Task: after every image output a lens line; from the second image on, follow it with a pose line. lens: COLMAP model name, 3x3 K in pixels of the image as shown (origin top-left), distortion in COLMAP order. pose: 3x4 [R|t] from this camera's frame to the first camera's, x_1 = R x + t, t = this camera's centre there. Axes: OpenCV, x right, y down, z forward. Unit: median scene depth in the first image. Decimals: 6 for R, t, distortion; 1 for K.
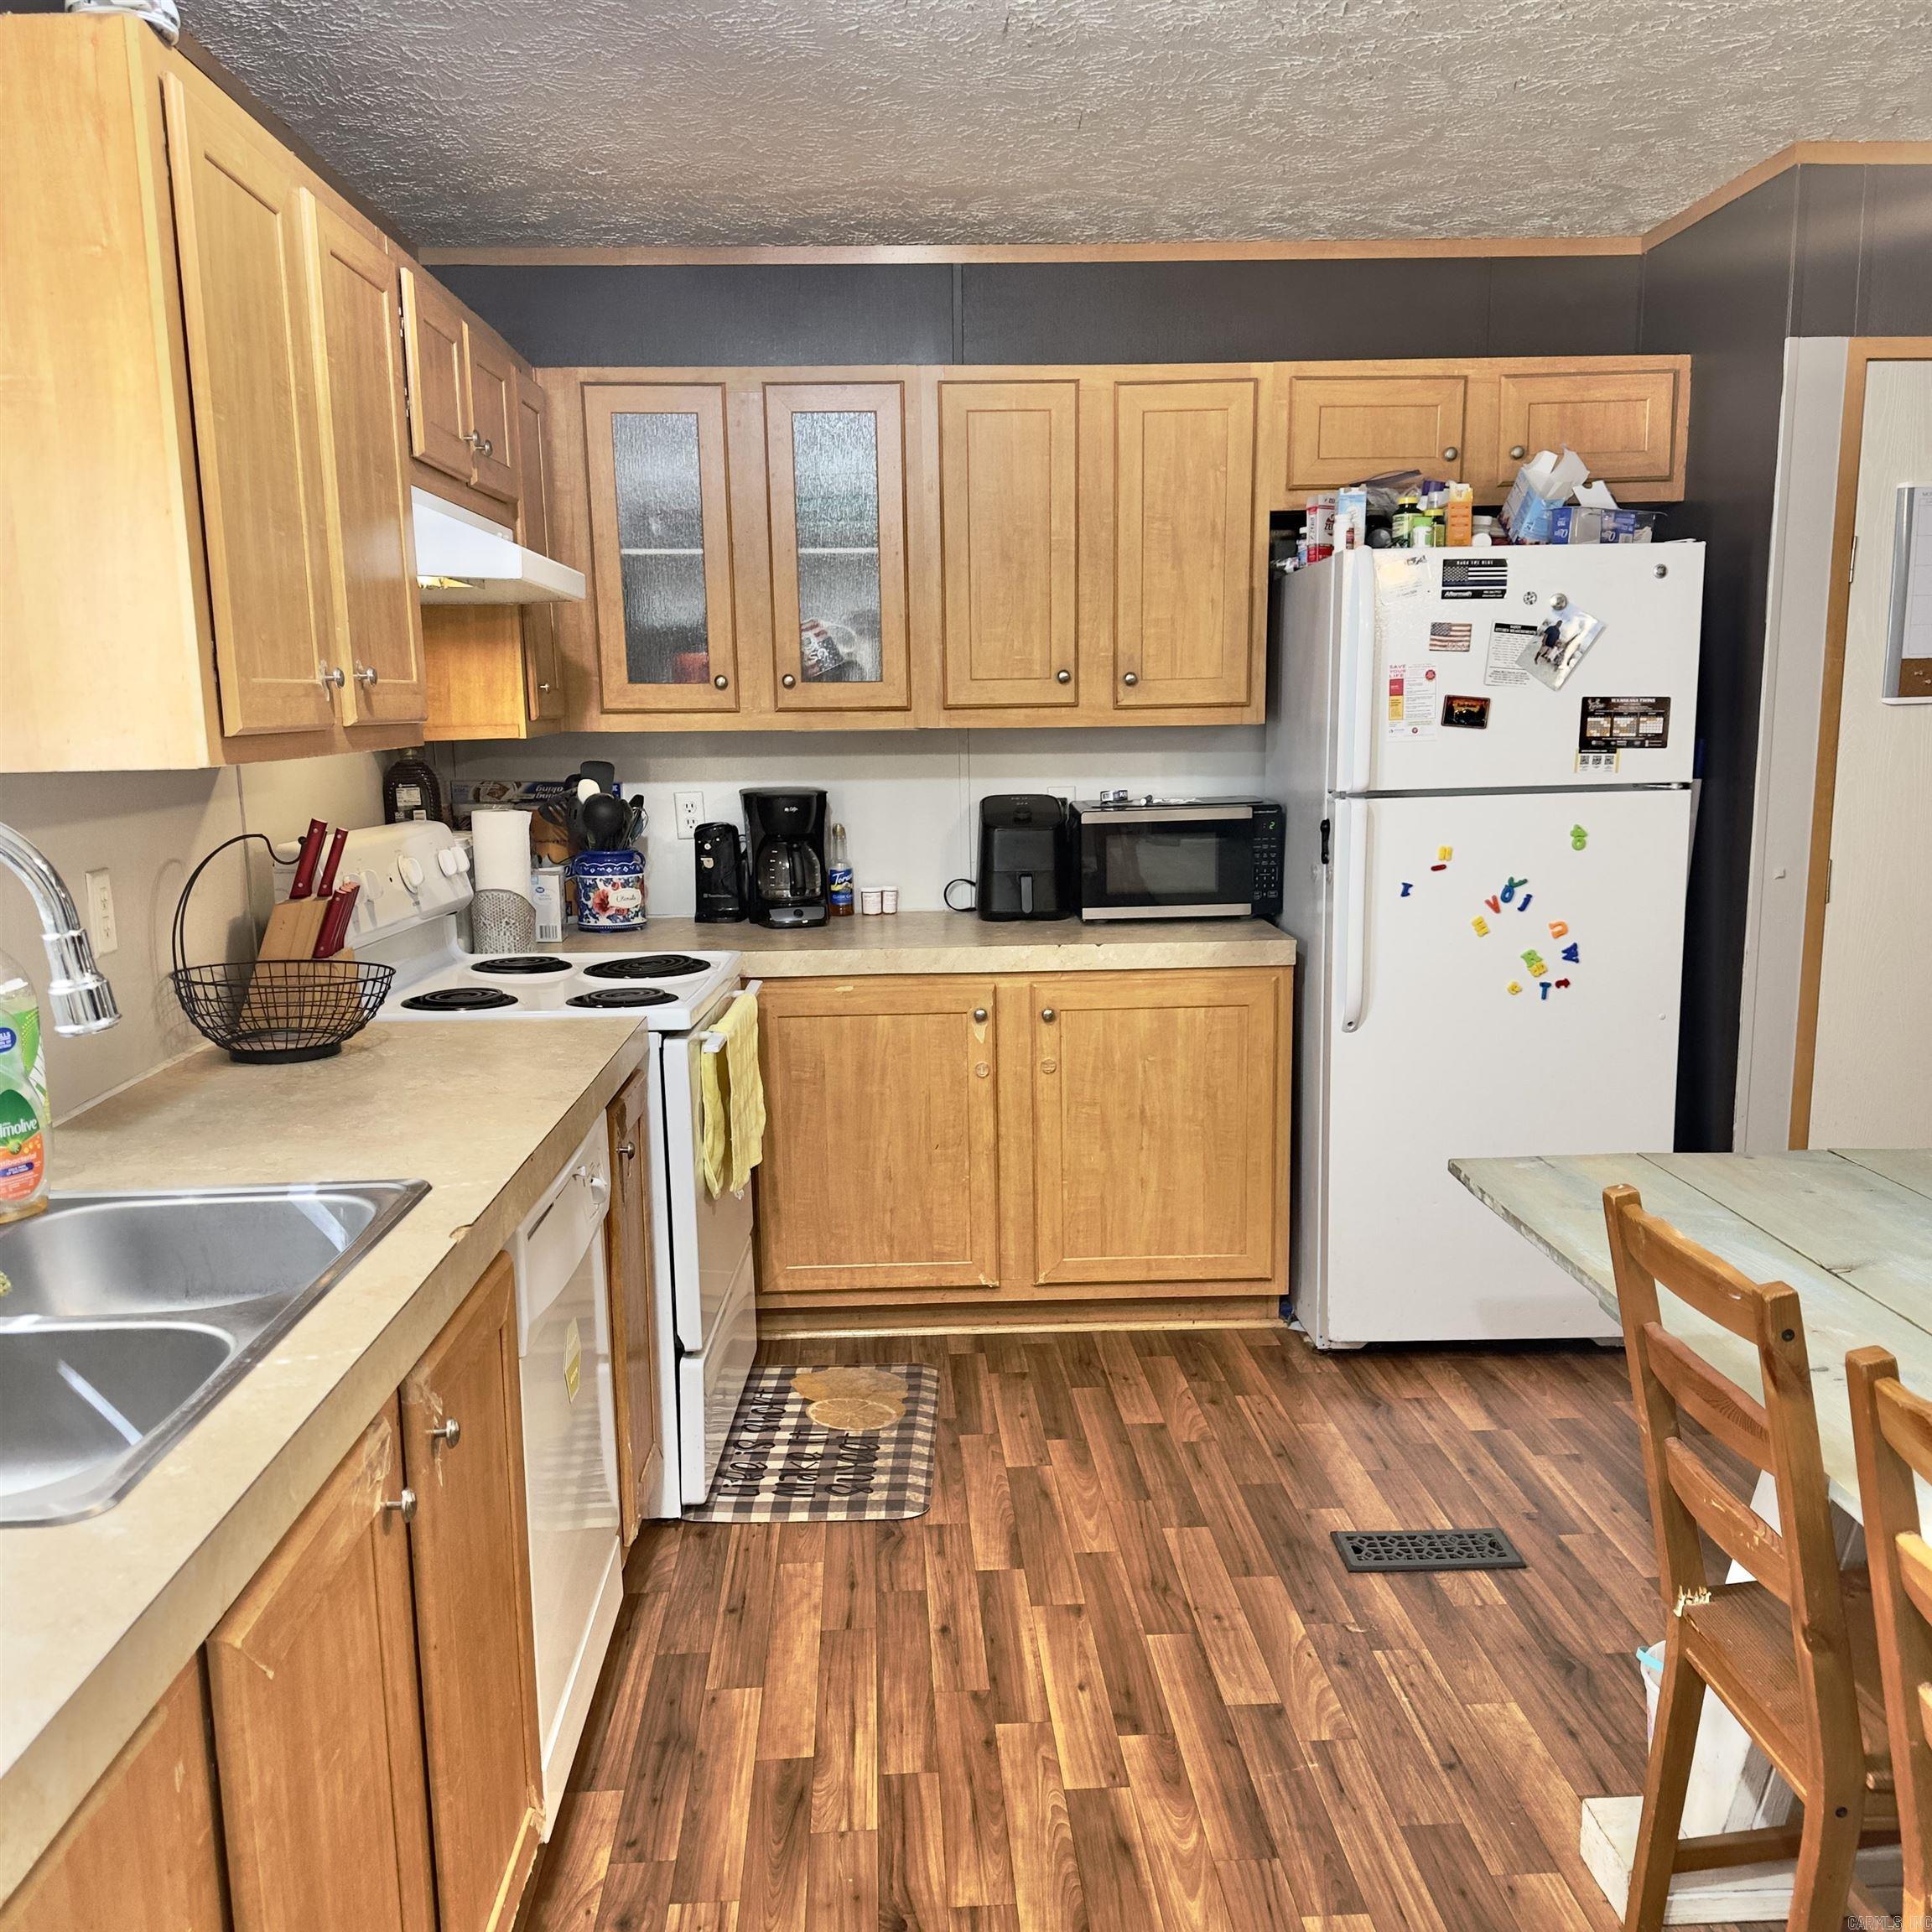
lens RADIAL K [[1828.0, 0, 961.6], [0, 1828.0, 1014.5], [0, 0, 1]] dist [0.107031, -0.117355]
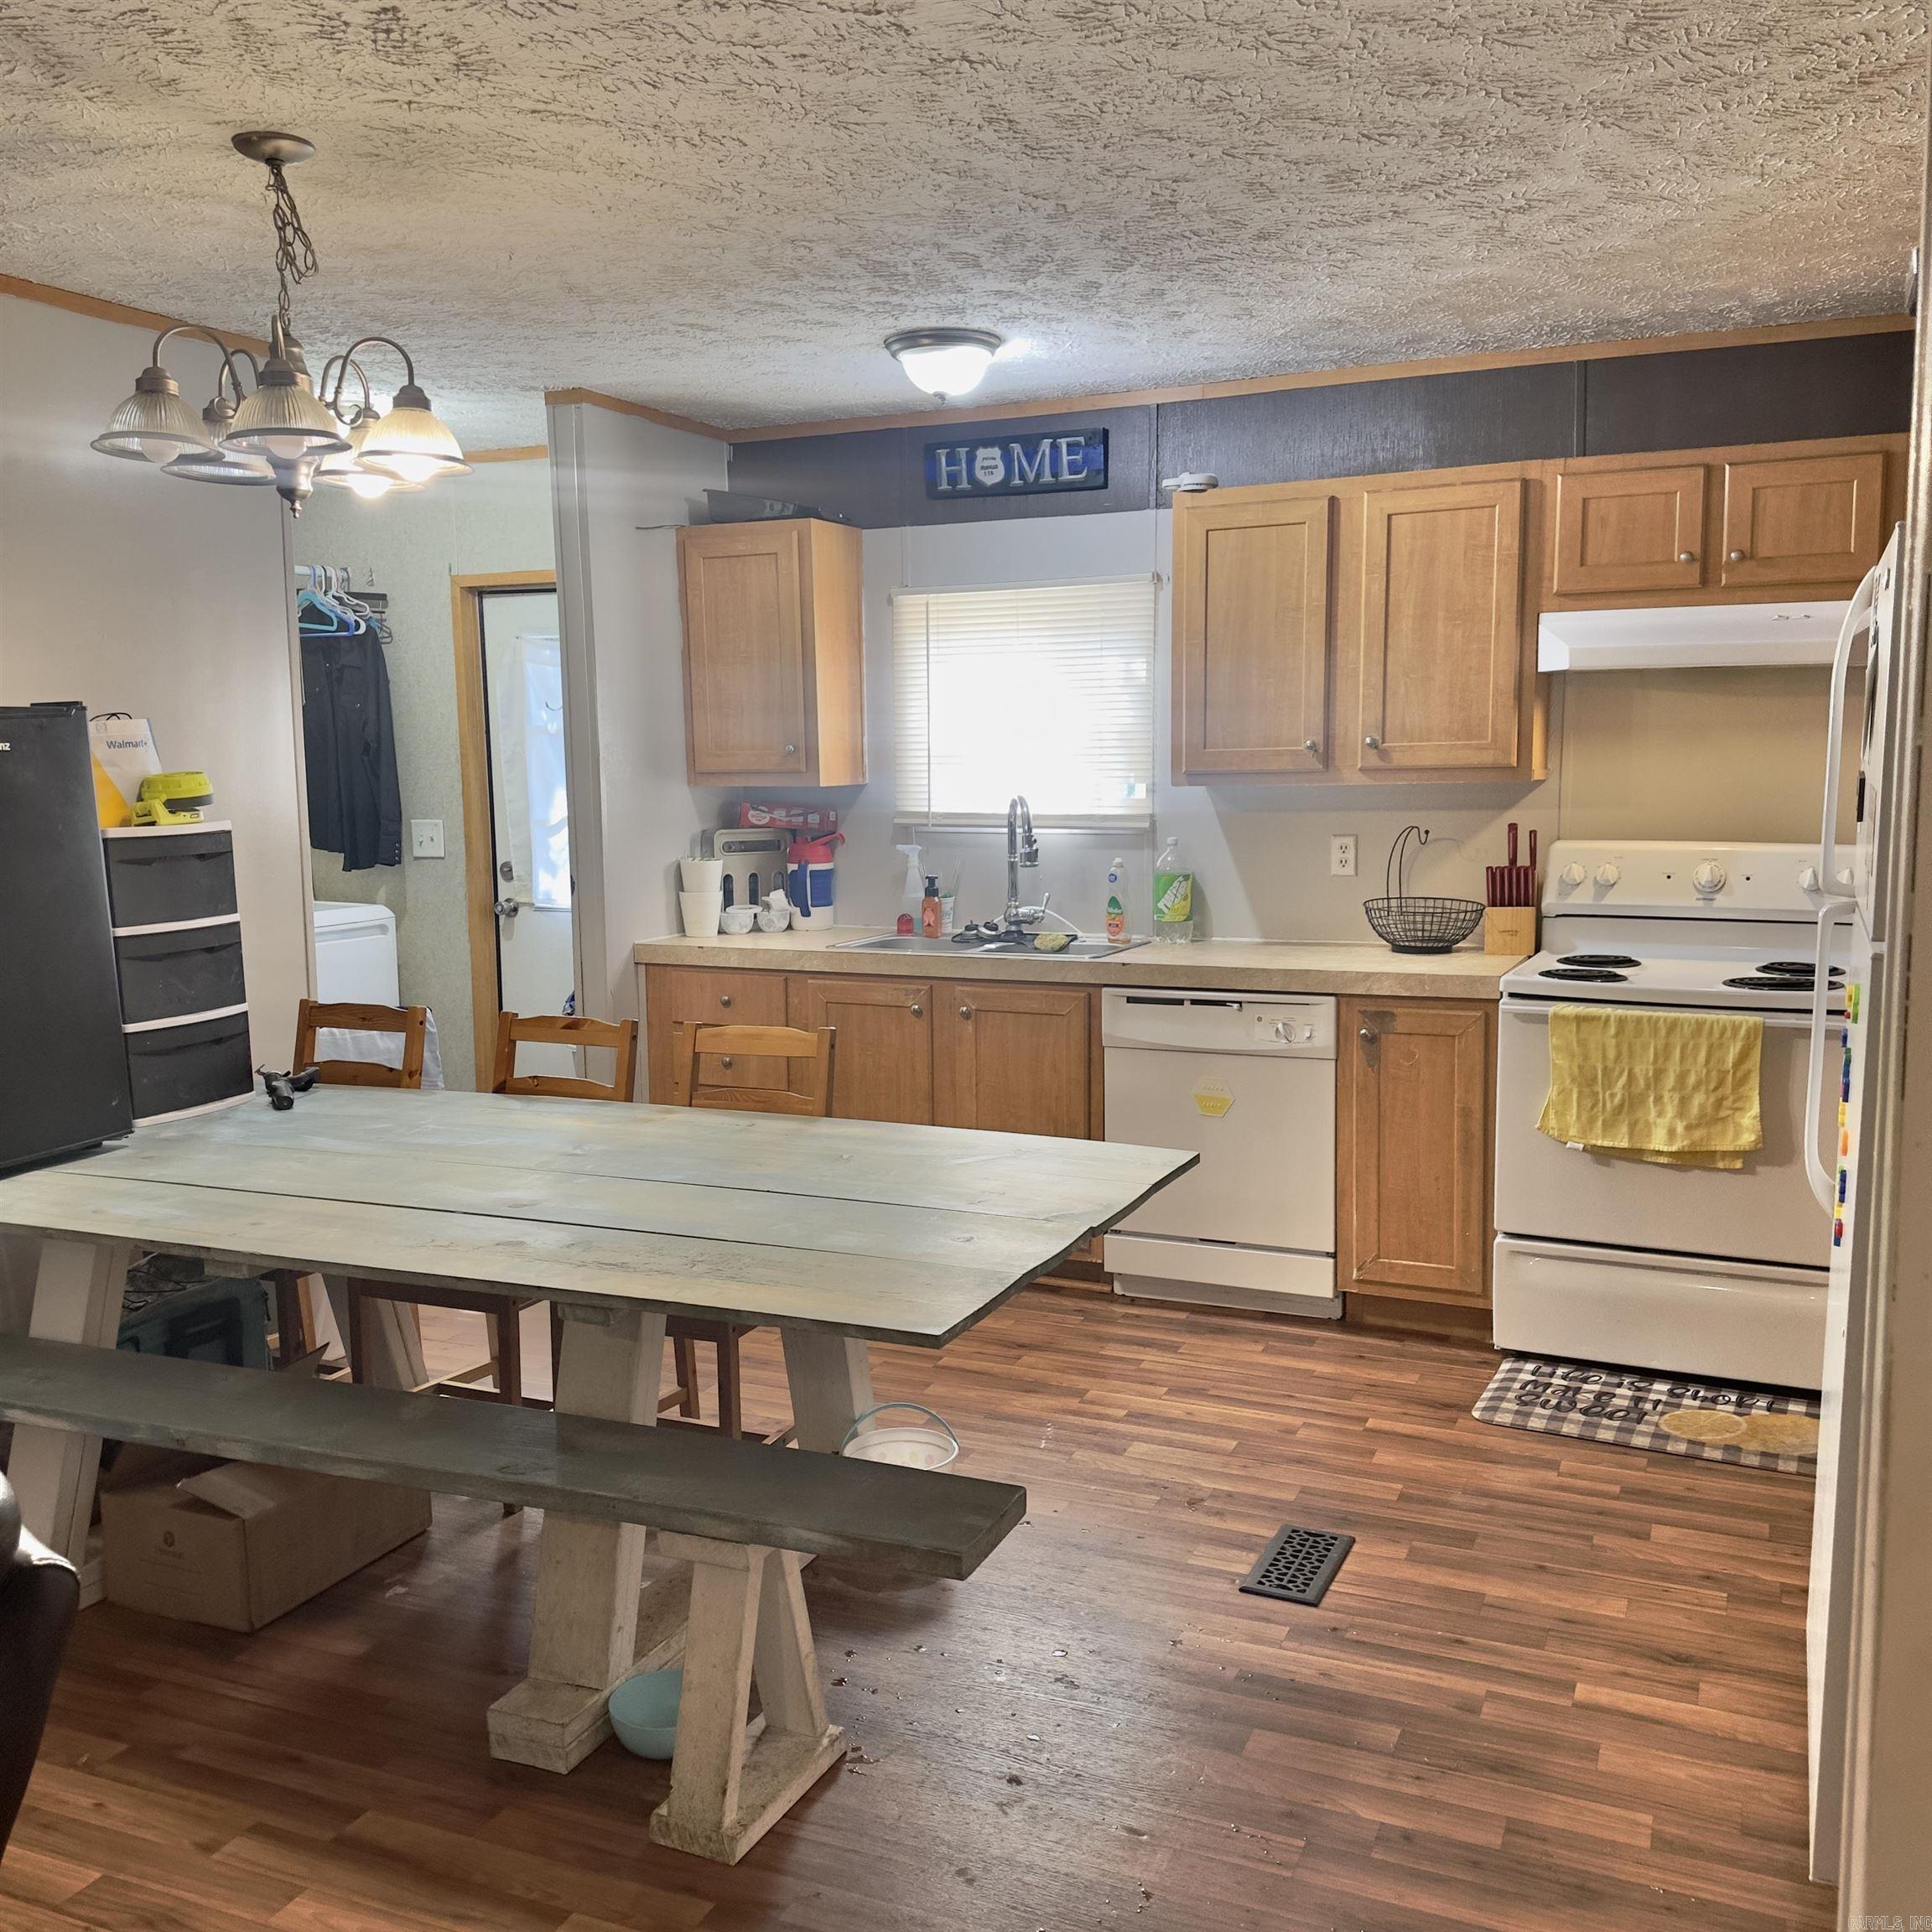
lens RADIAL K [[1828.0, 0, 961.6], [0, 1828.0, 1014.5], [0, 0, 1]] dist [0.107031, -0.117355]
pose [[-0.447334, 0.157098, -0.880462, 1.077481], [-0.132769, 0.961880, 0.239080, -0.218644], [0.884457, 0.223847, -0.409424, 1.040020]]
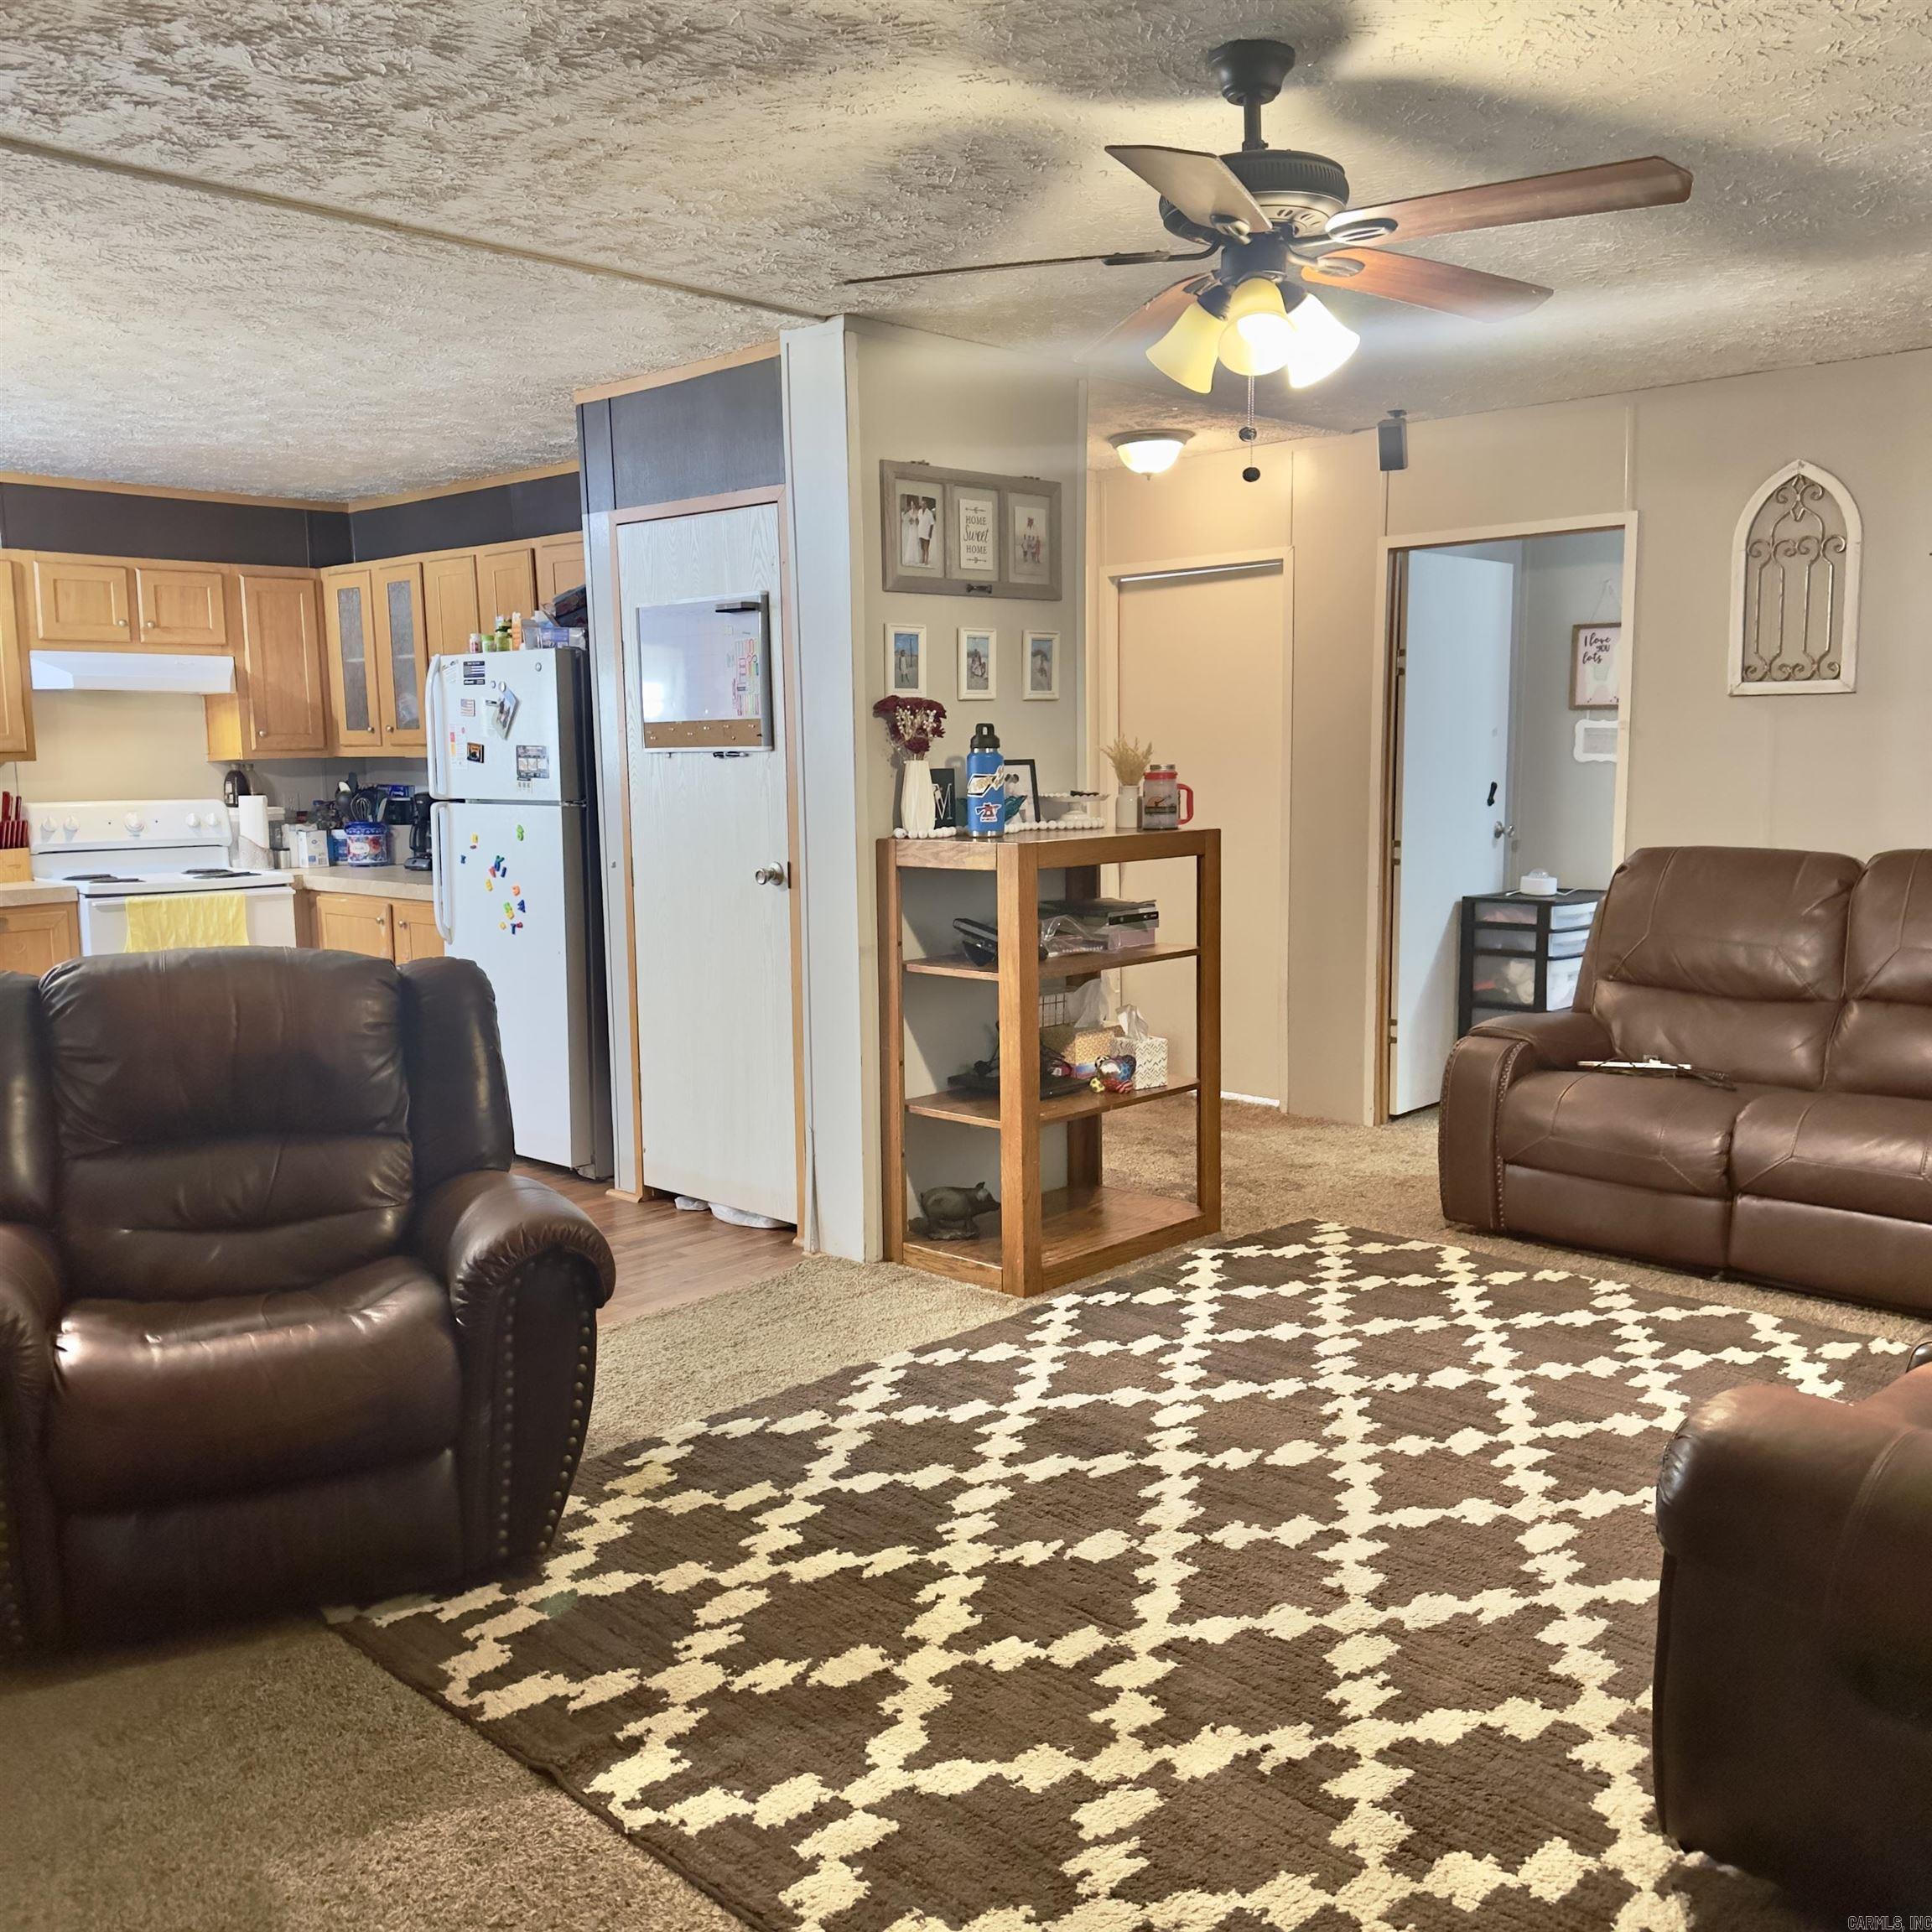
lens RADIAL K [[1828.0, 0, 961.6], [0, 1828.0, 1014.5], [0, 0, 1]] dist [0.107031, -0.117355]
pose [[0.678531, 0.112393, -0.725923, 1.842232], [-0.123672, 0.991598, 0.037930, -0.050313], [0.724087, 0.064040, 0.686730, 0.206108]]
